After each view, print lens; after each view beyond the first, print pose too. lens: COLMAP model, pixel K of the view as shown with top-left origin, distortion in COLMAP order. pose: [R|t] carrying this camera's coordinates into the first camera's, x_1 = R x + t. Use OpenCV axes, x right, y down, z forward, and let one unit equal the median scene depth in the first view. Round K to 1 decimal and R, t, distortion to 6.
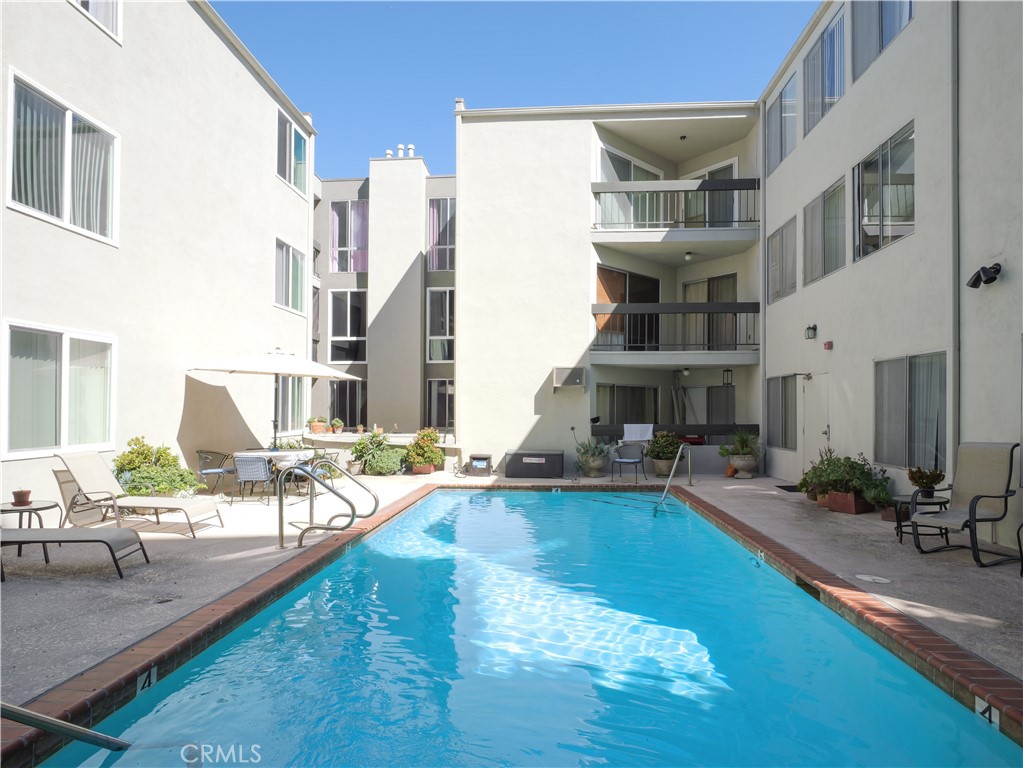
lens RADIAL K [[552.5, 0, 511.3], [0, 552.5, 382.9], [0, 0, 1]] dist [-0.005790, 0.002007]
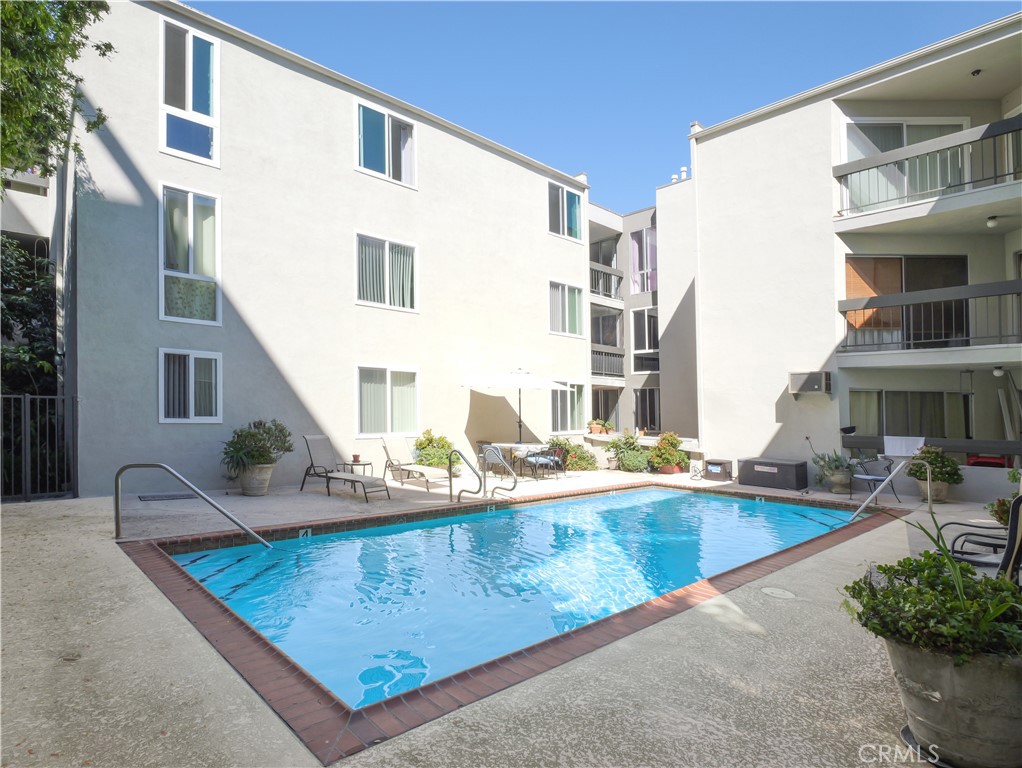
lens RADIAL K [[551.9, 0, 516.6], [0, 551.9, 387.4], [0, 0, 1]] dist [-0.005790, 0.002007]
pose [[0.743639, -0.018141, -0.668335, 0.352427], [0.018601, 0.999806, -0.006441, -0.005956], [0.668323, -0.007642, 0.743832, -0.017469]]
